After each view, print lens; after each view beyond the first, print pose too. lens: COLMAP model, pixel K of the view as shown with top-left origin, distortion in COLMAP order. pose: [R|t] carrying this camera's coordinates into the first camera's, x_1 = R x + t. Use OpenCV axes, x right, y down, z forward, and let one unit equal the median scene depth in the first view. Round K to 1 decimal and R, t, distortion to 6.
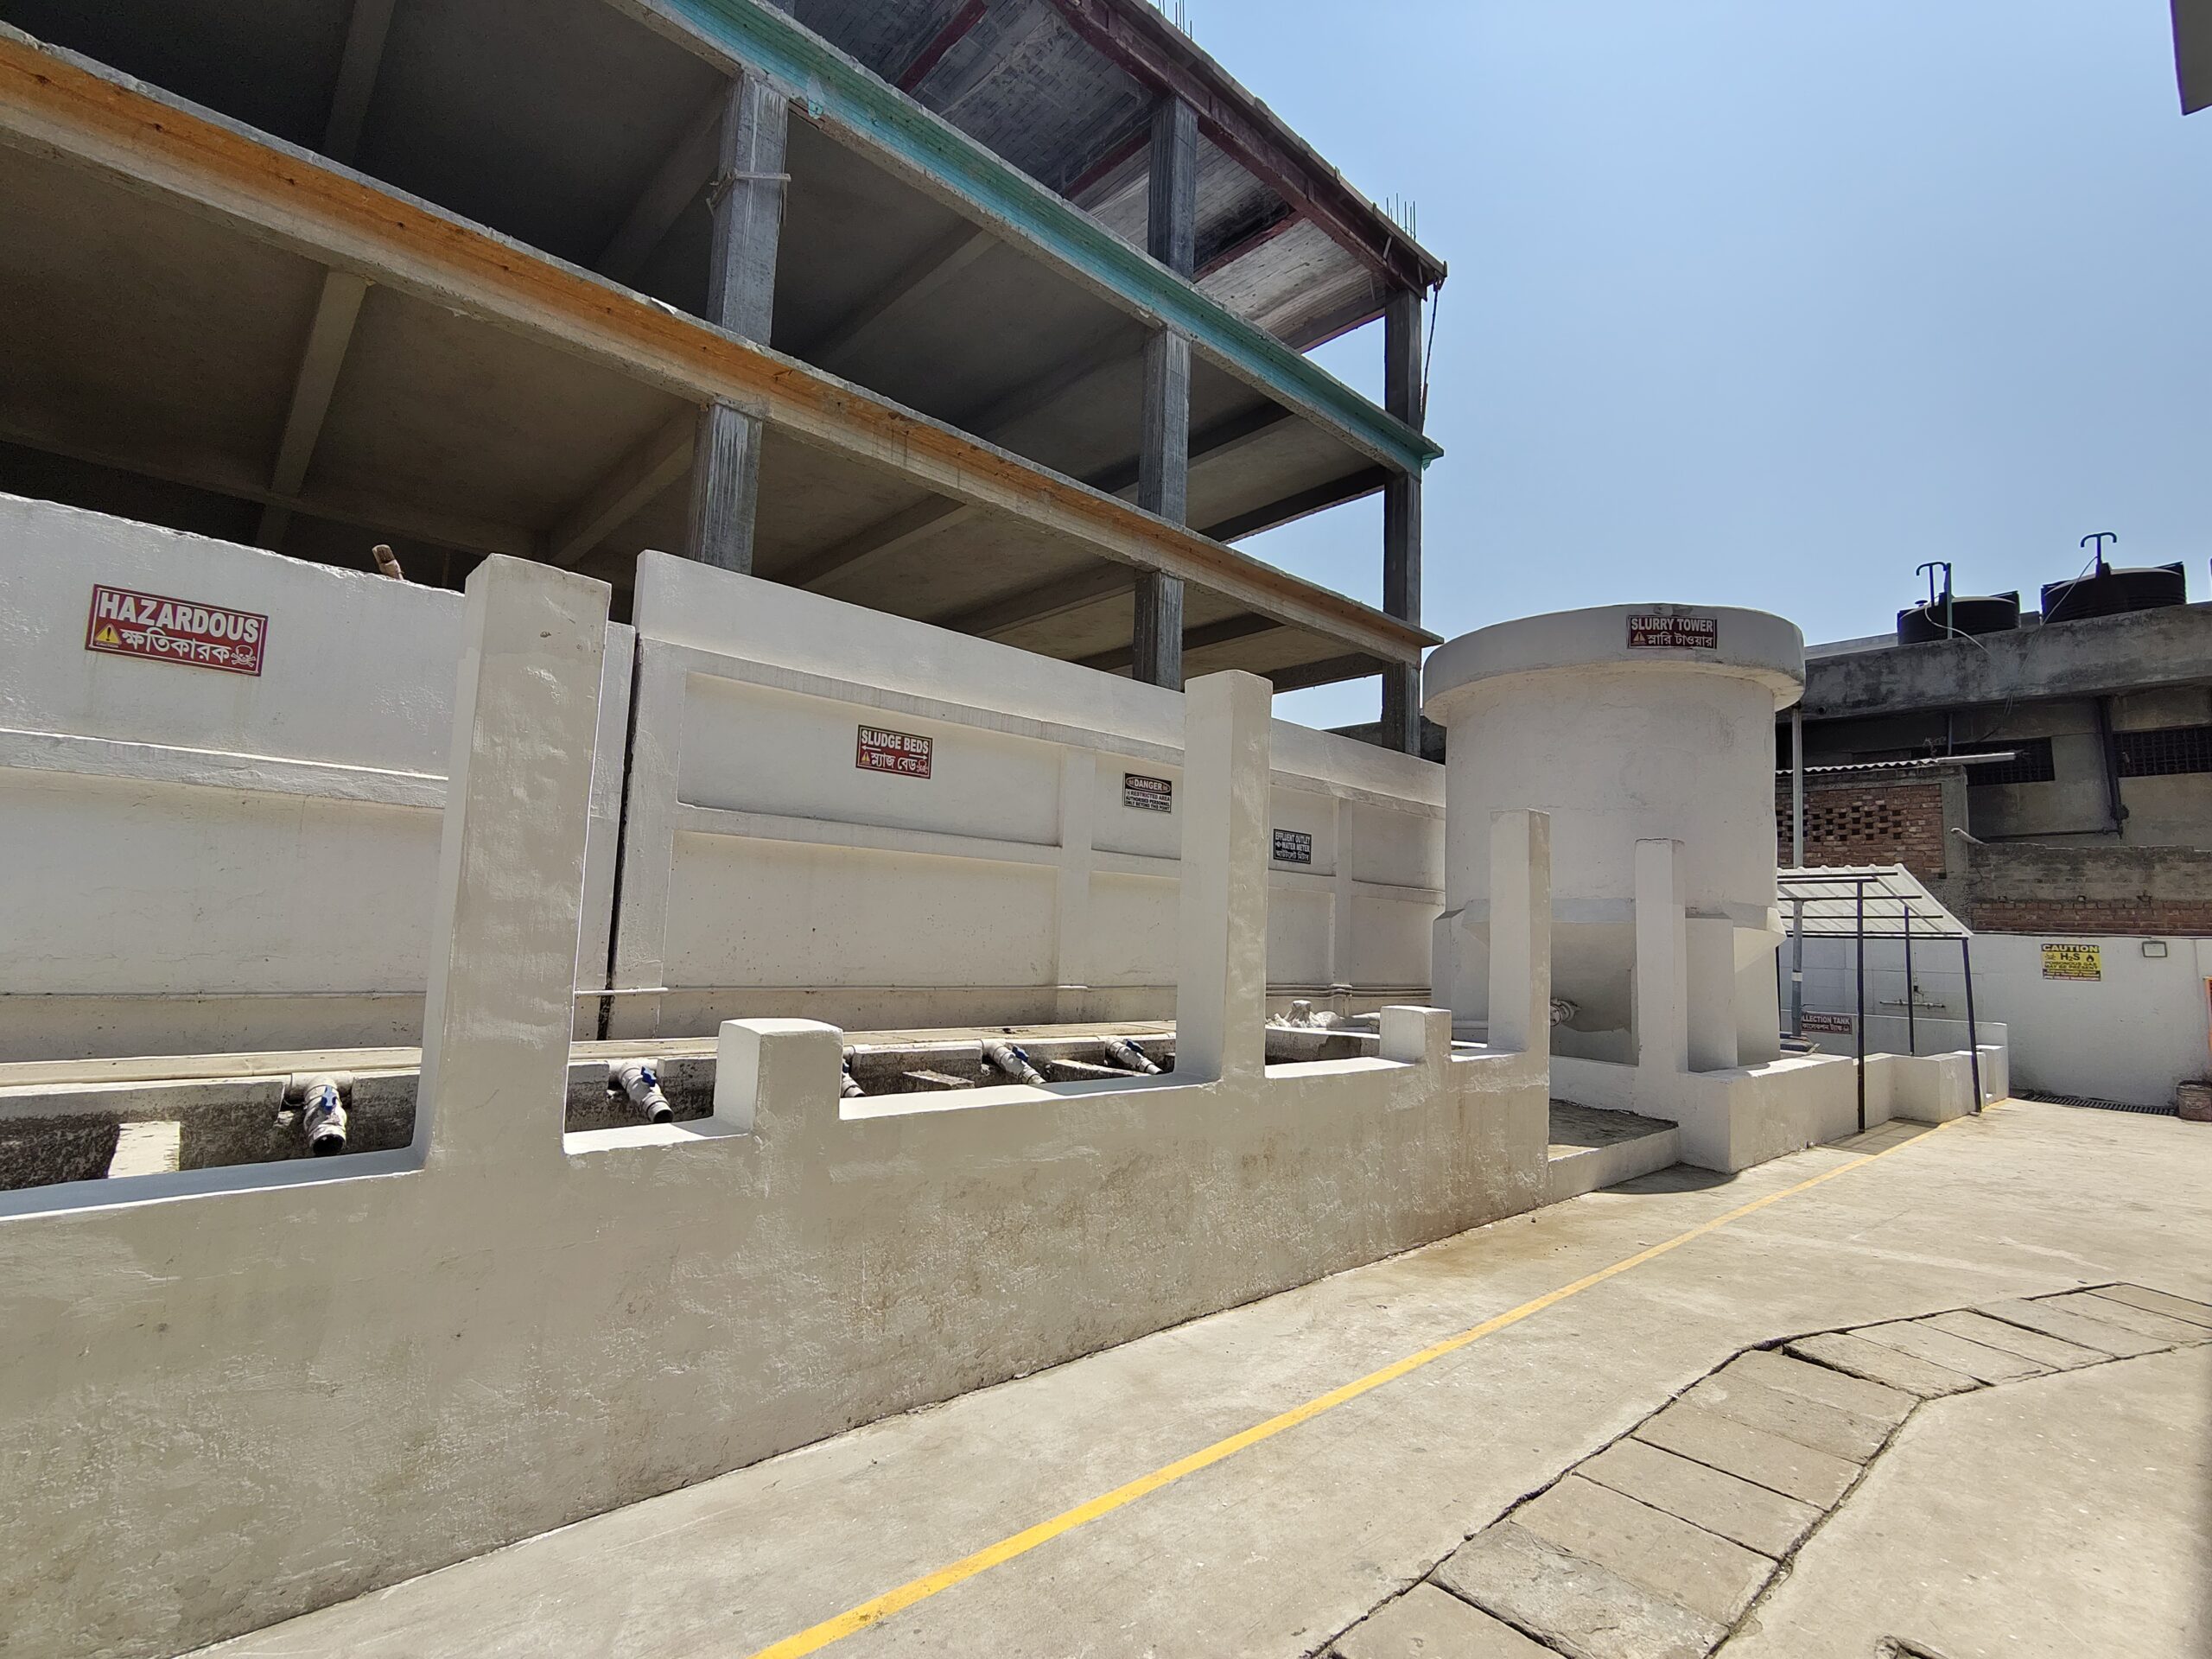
lens RADIAL K [[1029.0, 0, 1110.3], [0, 1029.0, 833.6], [0, 0, 1]] dist [-0.000957, 0.001470]
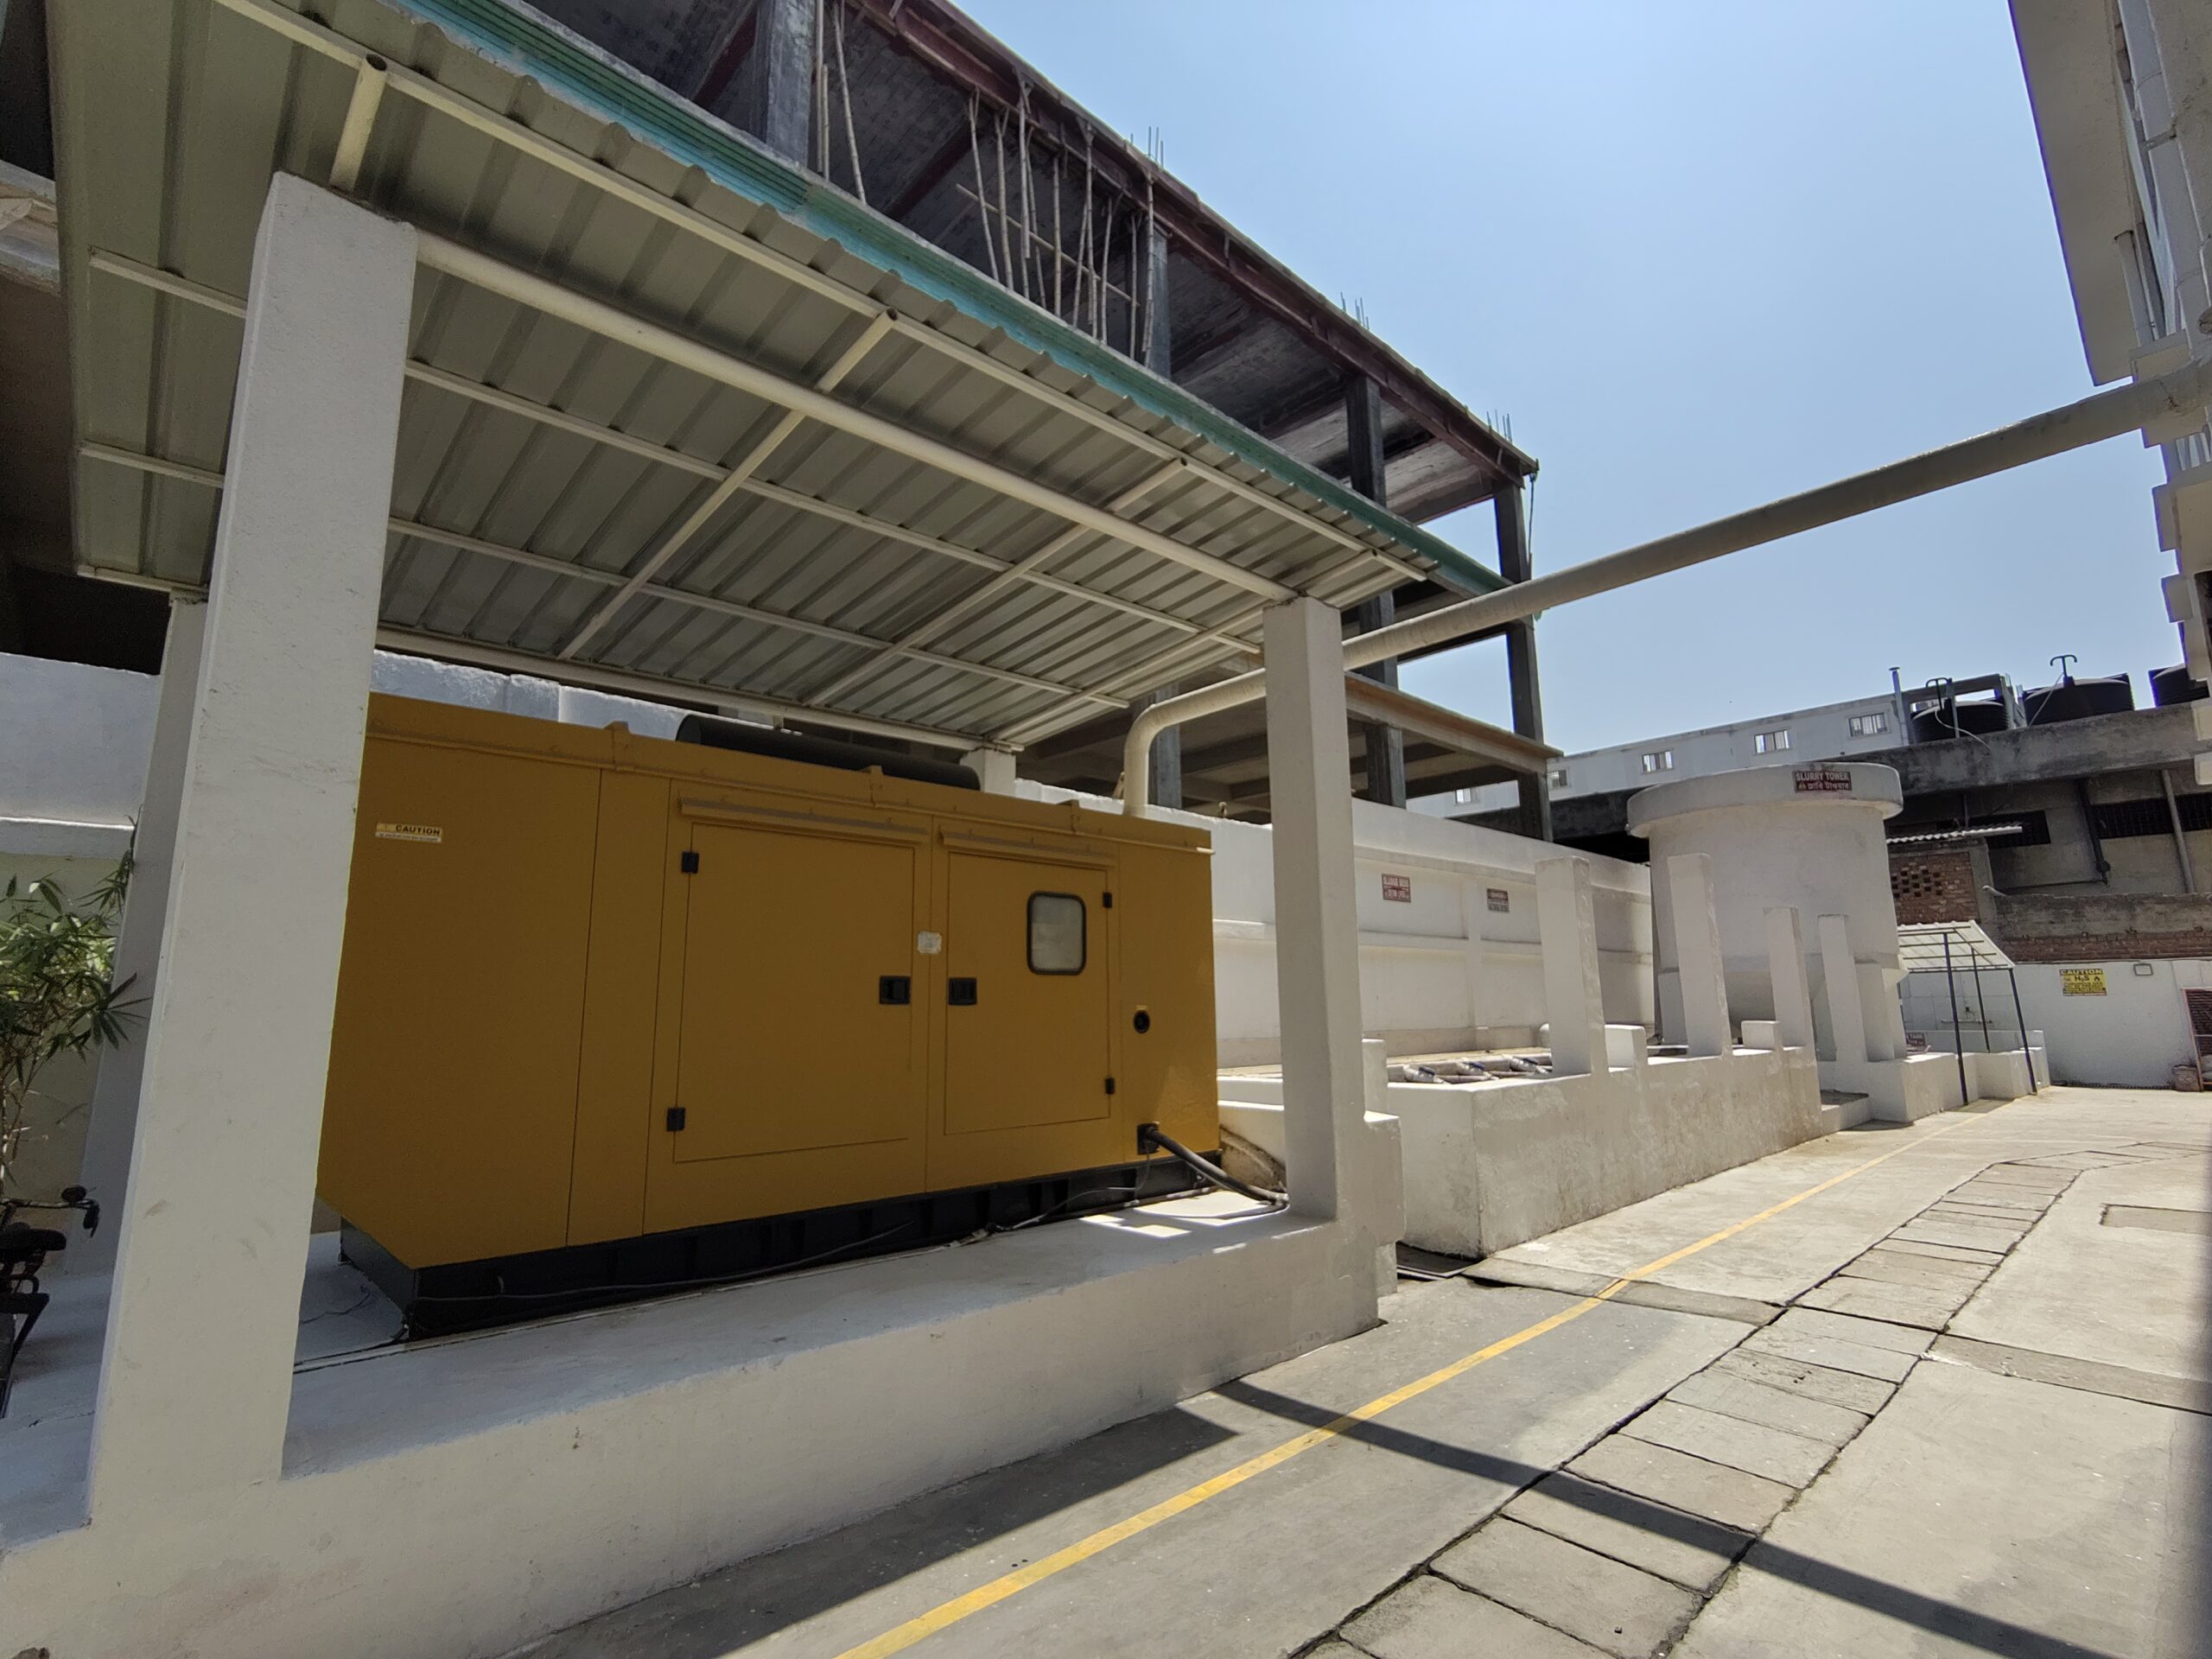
lens RADIAL K [[1039.4, 0, 1108.2], [0, 1039.4, 835.7], [0, 0, 1]] dist [0.000891, 0.001408]
pose [[0.998509, -0.048373, 0.025308, -0.335387], [0.049998, 0.996425, -0.068095, -0.034460], [-0.021924, 0.069259, 0.997358, -0.315445]]
